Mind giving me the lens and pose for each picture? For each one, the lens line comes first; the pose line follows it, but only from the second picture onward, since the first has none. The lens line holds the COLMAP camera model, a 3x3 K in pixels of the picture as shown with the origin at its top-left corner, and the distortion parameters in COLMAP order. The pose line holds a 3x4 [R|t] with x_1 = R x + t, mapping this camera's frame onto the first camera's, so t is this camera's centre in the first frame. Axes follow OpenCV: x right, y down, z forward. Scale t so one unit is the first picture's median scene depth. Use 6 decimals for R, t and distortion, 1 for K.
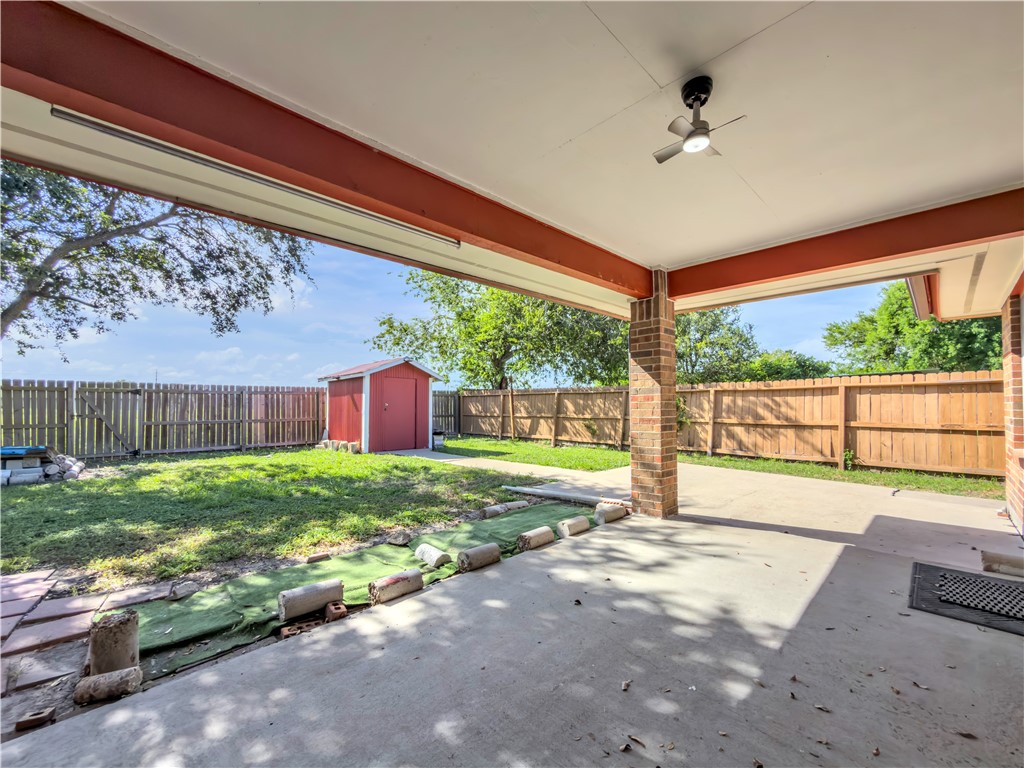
lens RADIAL K [[432.8, 0, 513.7], [0, 432.8, 393.5], [0, 0, 1]] dist [-0.002315, -0.000062]
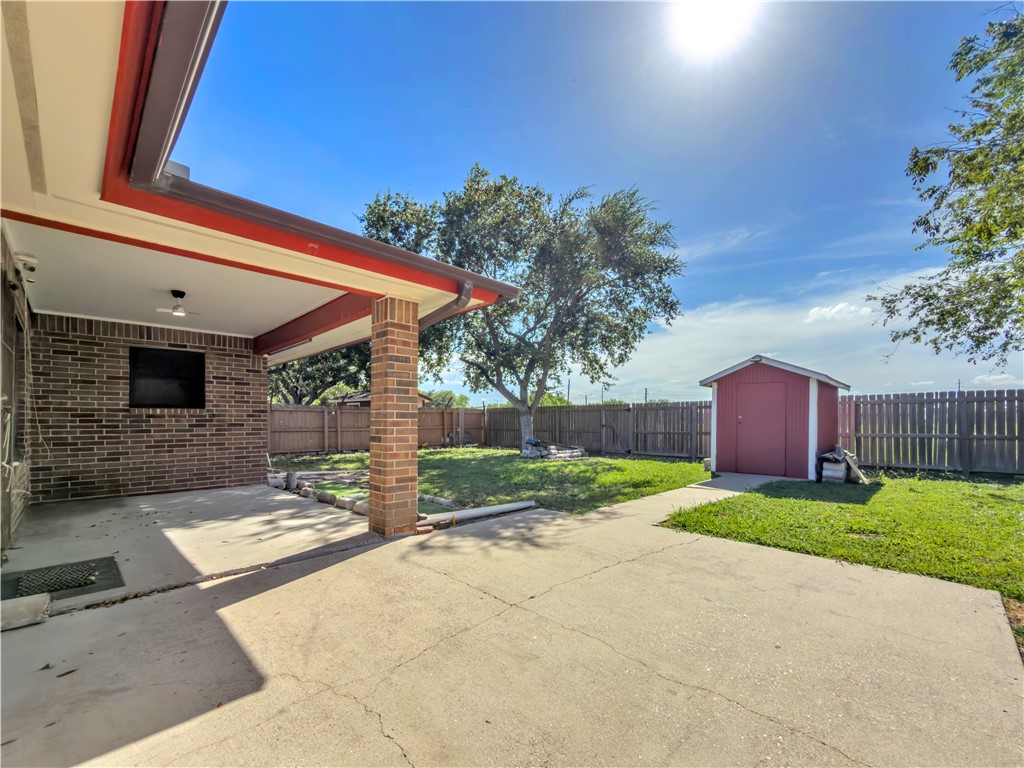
lens RADIAL K [[432.8, 0, 513.6], [0, 432.8, 384.4], [0, 0, 1]] dist [-0.002315, -0.000062]
pose [[-0.009359, -0.079178, -0.996817, 0.553236], [0.033957, 0.996260, -0.079453, 0.010680], [0.999379, -0.034593, -0.006636, 0.542354]]
